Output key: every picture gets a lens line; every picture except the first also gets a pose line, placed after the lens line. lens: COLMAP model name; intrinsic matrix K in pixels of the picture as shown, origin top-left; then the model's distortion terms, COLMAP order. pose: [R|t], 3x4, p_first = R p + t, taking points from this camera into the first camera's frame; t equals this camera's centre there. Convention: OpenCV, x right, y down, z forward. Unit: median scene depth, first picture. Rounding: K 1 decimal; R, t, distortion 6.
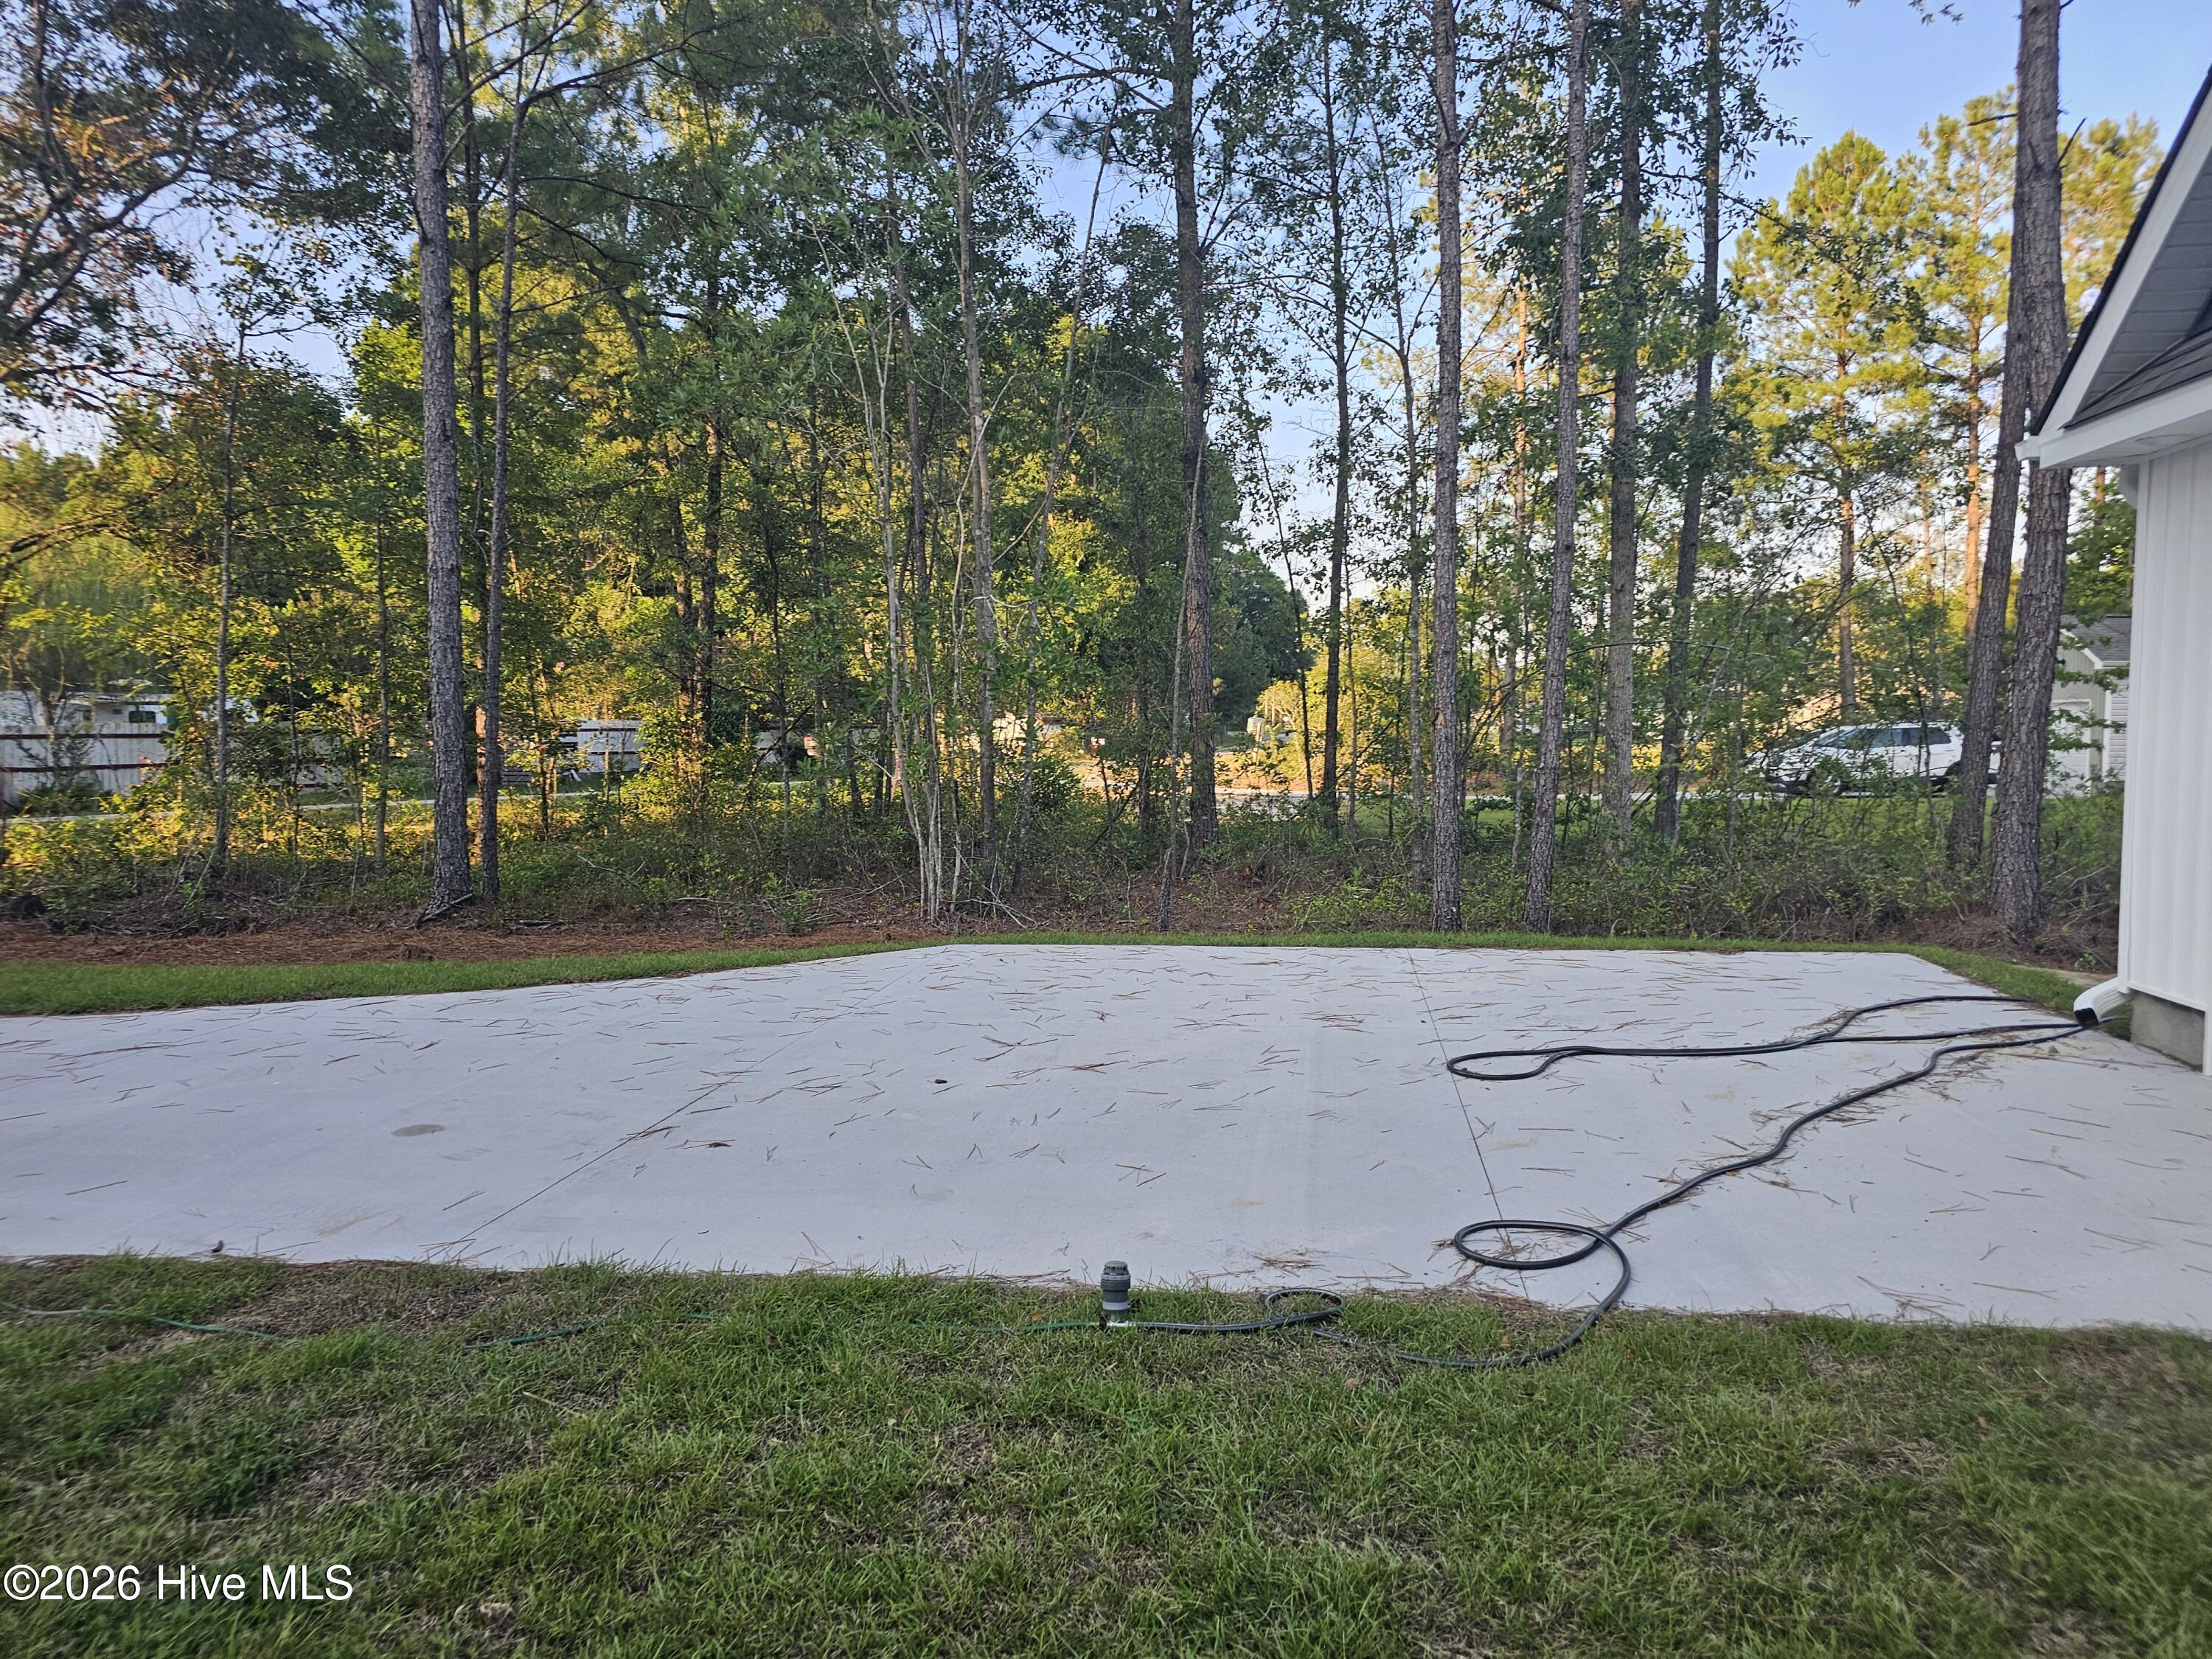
lens RADIAL K [[1483.9, 0, 1125.9], [0, 1483.9, 825.1], [0, 0, 1]] dist [0.054503, -0.030150]
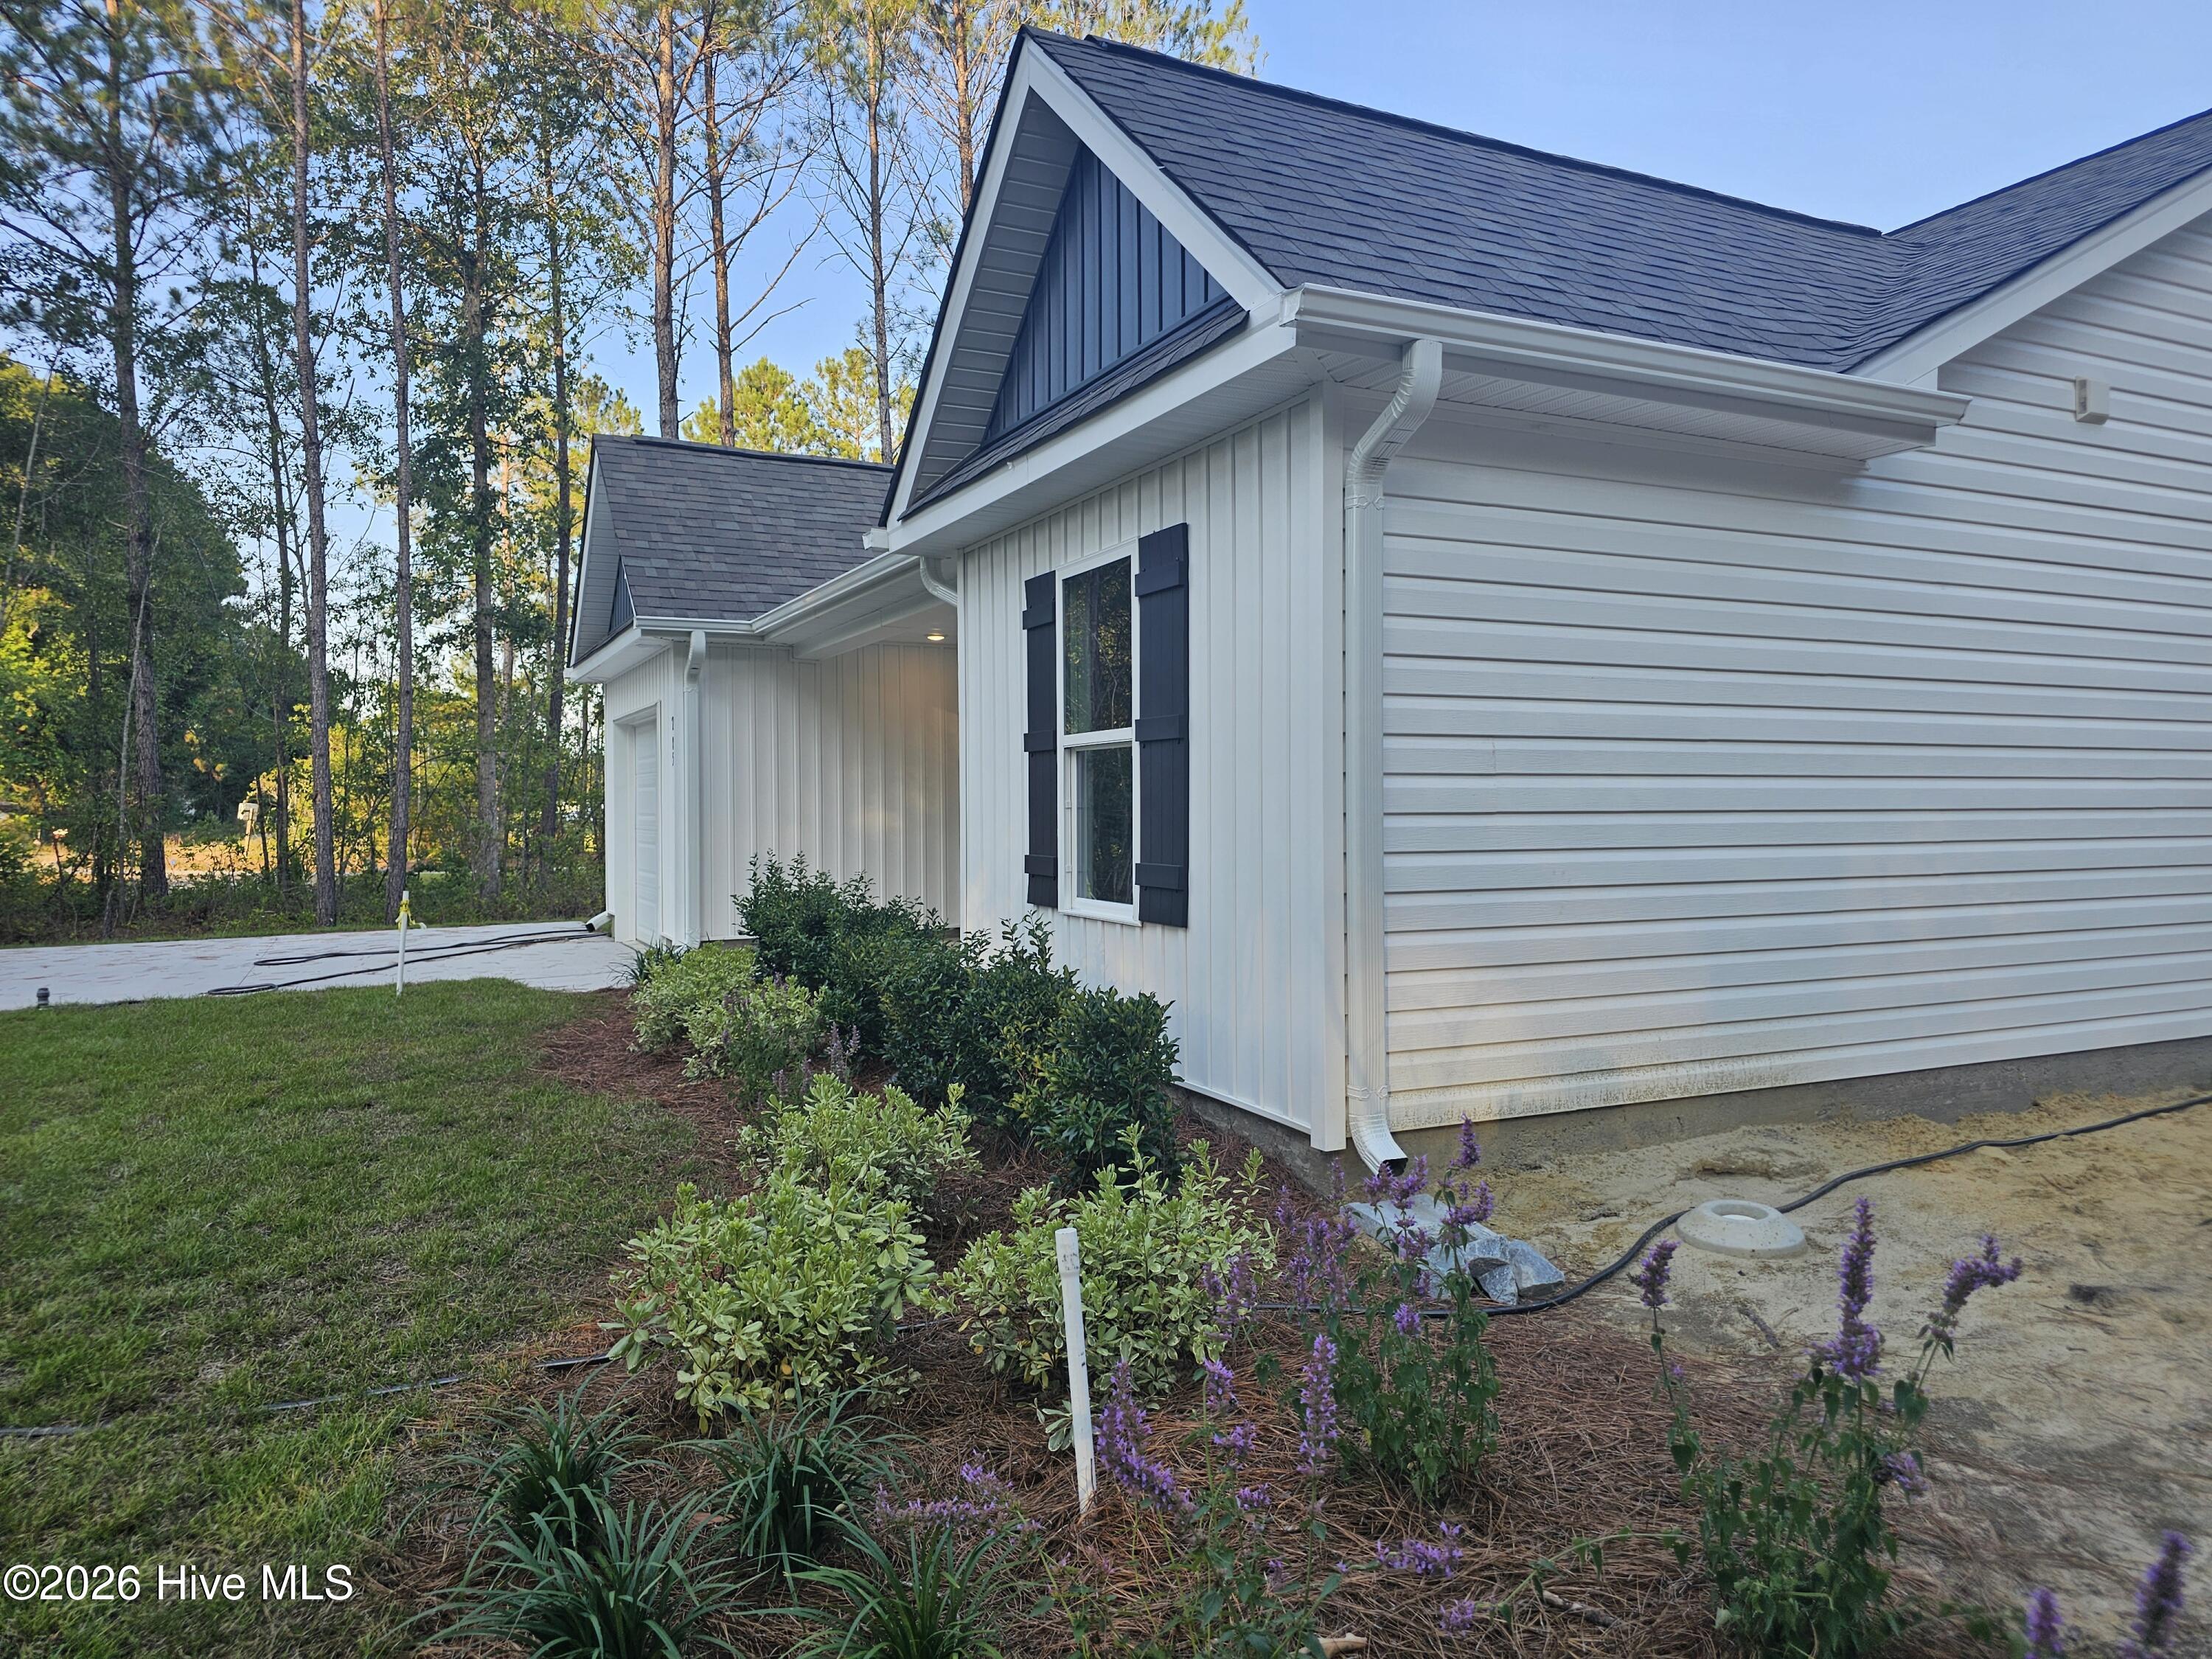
lens RADIAL K [[1483.9, 0, 1125.9], [0, 1483.9, 825.1], [0, 0, 1]] dist [0.054503, -0.030150]
pose [[0.829766, -0.012371, 0.557974, 0.009196], [0.045116, 0.997969, -0.044965, 0.019284], [-0.556285, 0.062484, 0.828639, -0.228184]]
